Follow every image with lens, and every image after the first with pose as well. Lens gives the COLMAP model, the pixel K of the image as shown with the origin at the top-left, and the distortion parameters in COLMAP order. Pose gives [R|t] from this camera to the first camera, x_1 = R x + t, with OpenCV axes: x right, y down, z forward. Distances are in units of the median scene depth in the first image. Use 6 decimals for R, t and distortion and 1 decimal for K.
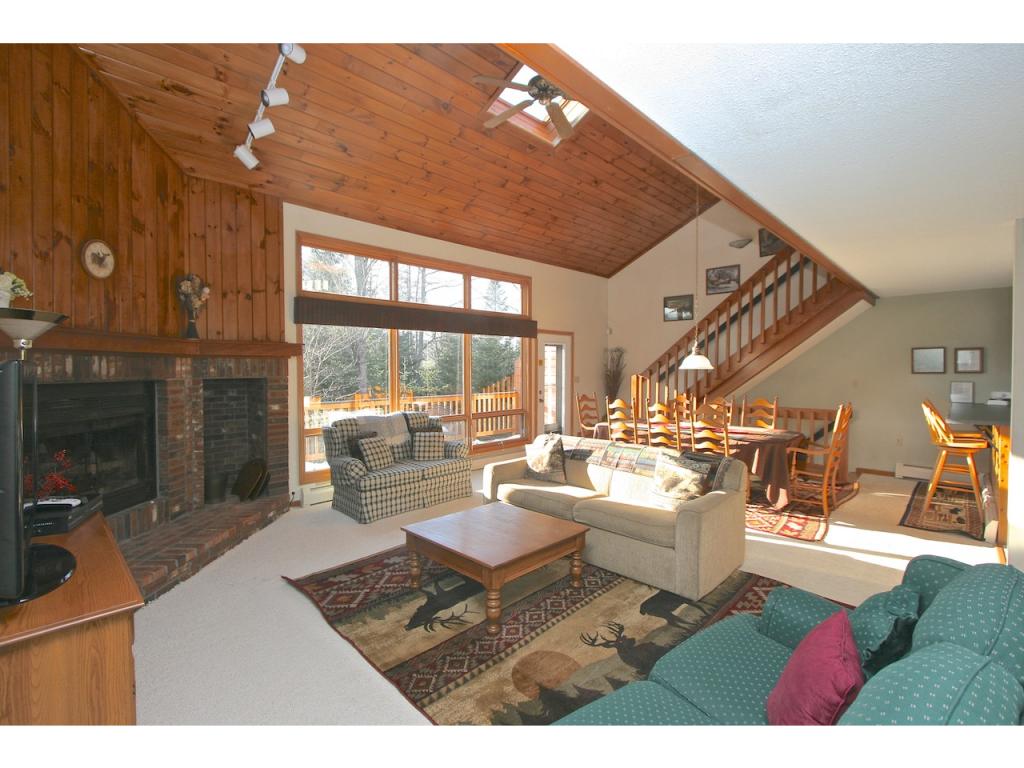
lens RADIAL K [[473.2, 0, 509.1], [0, 473.2, 379.4], [0, 0, 1]] dist [-0.020179, 0.004737]
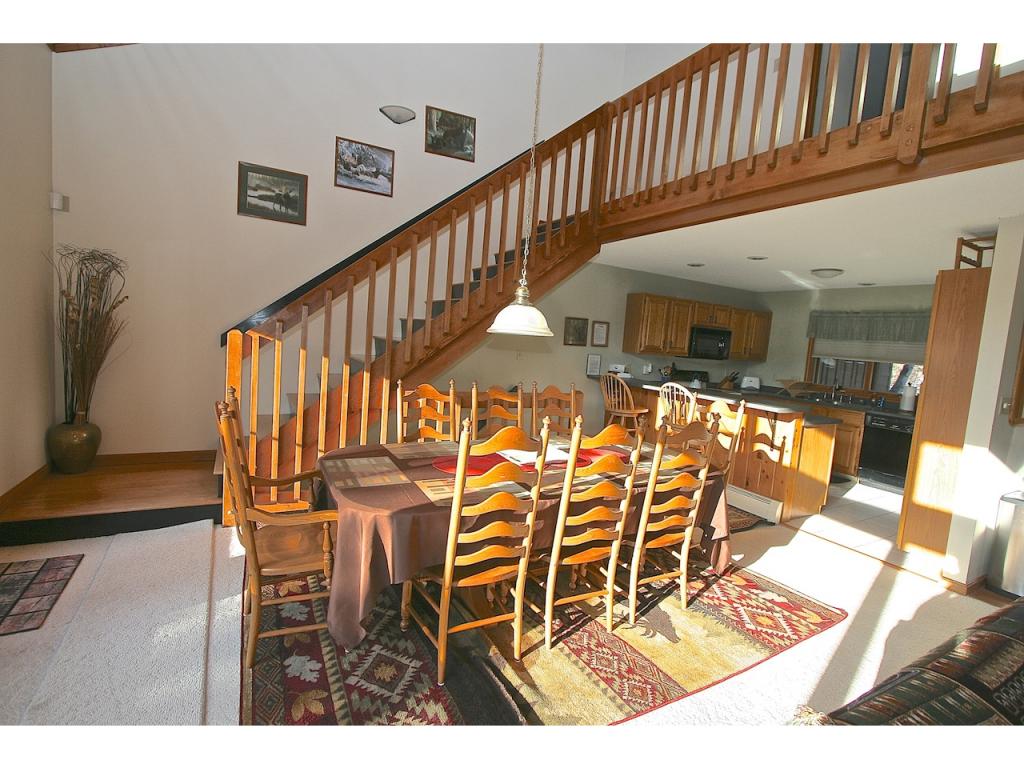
lens RADIAL K [[473.2, 0, 509.1], [0, 473.2, 379.4], [0, 0, 1]] dist [-0.020179, 0.004737]
pose [[0.288513, -0.063827, 0.955346, -0.089758], [-0.049271, 0.995464, 0.081387, -0.019461], [-0.956207, -0.070552, 0.284059, 1.077976]]
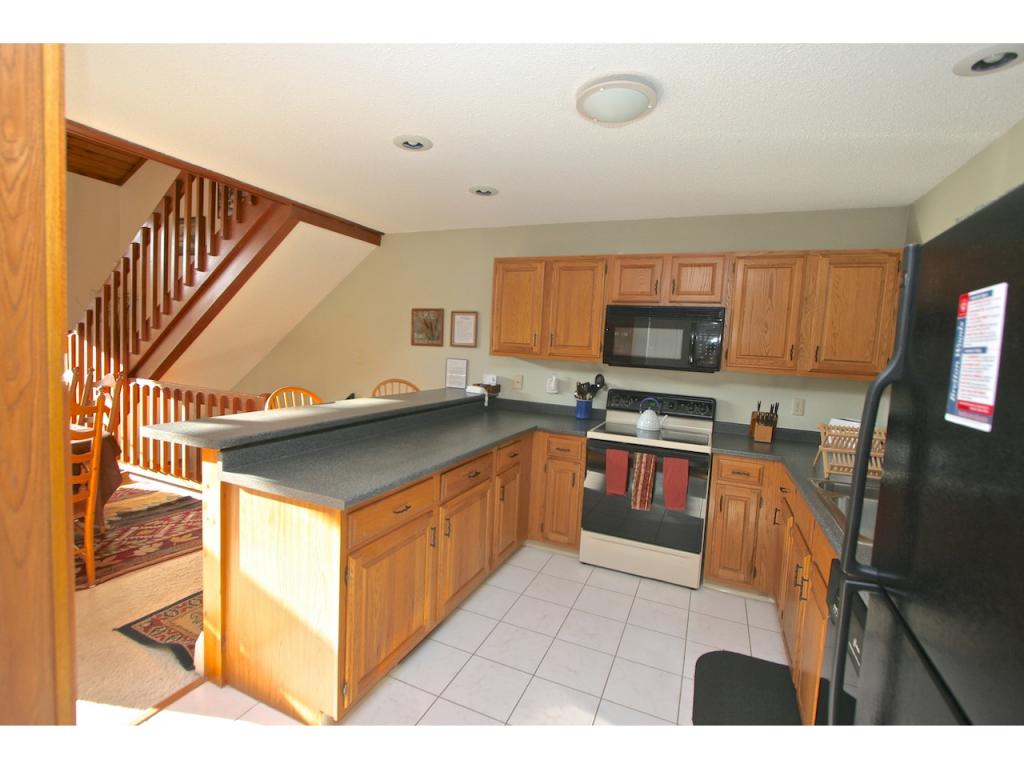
lens RADIAL K [[473.2, 0, 509.1], [0, 473.2, 379.4], [0, 0, 1]] dist [-0.020179, 0.004737]
pose [[0.934186, 0.024225, 0.355962, 0.965931], [-0.045779, 0.997584, 0.052252, -0.006139], [-0.353836, -0.065109, 0.933039, 0.361565]]
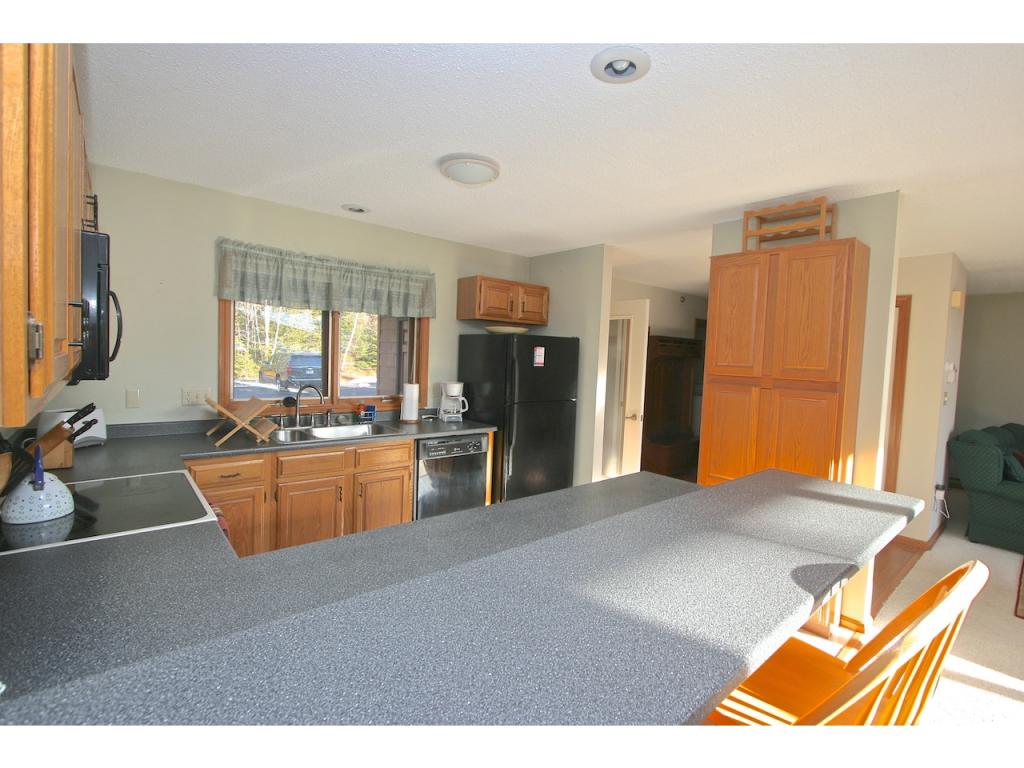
lens RADIAL K [[473.2, 0, 509.1], [0, 473.2, 379.4], [0, 0, 1]] dist [-0.020179, 0.004737]
pose [[-0.994517, -0.045287, 0.094263, 1.076189], [-0.037853, 0.996139, 0.079213, -0.032769], [-0.097487, 0.075210, -0.992391, 1.218027]]
